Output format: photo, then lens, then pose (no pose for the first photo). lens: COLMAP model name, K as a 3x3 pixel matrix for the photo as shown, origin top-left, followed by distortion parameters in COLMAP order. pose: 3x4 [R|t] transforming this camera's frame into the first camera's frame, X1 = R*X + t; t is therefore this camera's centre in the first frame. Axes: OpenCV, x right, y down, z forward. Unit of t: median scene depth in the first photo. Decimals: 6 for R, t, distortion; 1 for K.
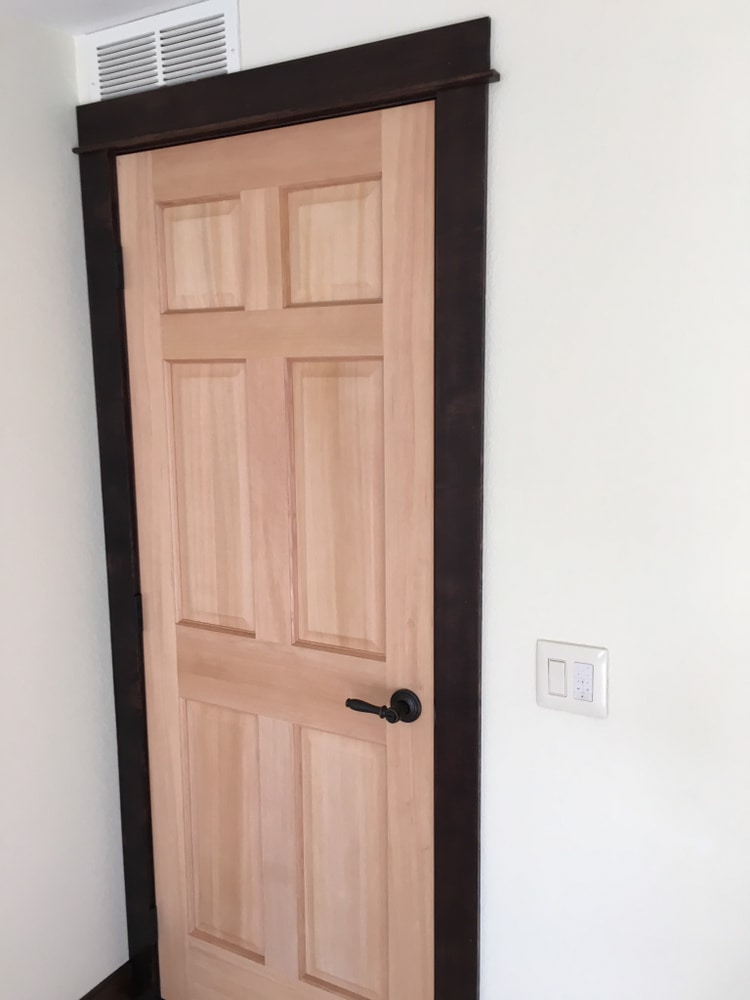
lens RADIAL K [[845.9, 0, 374.7], [0, 845.9, 499.5], [0, 0, 1]] dist [0.040036, -0.022003]
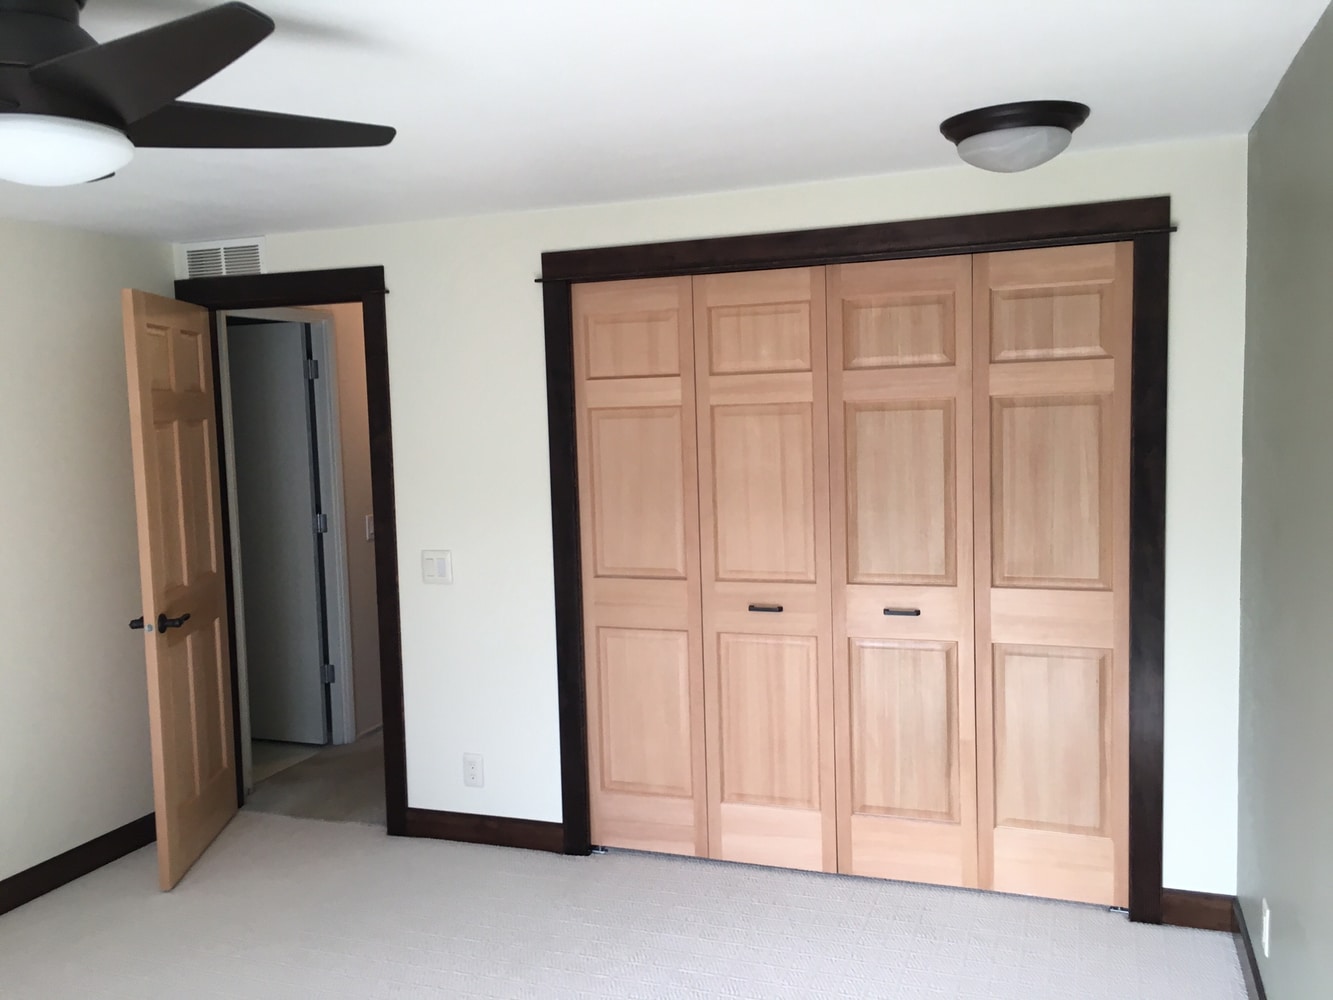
lens RADIAL K [[1127.6, 0, 668.4], [0, 1127.6, 492.2], [0, 0, 1]] dist [0.040036, -0.022003]
pose [[0.988353, -0.029511, 0.149290, 0.344795], [0.039885, 0.996957, -0.066979, 0.208893], [-0.146859, 0.072153, 0.986522, -1.654200]]
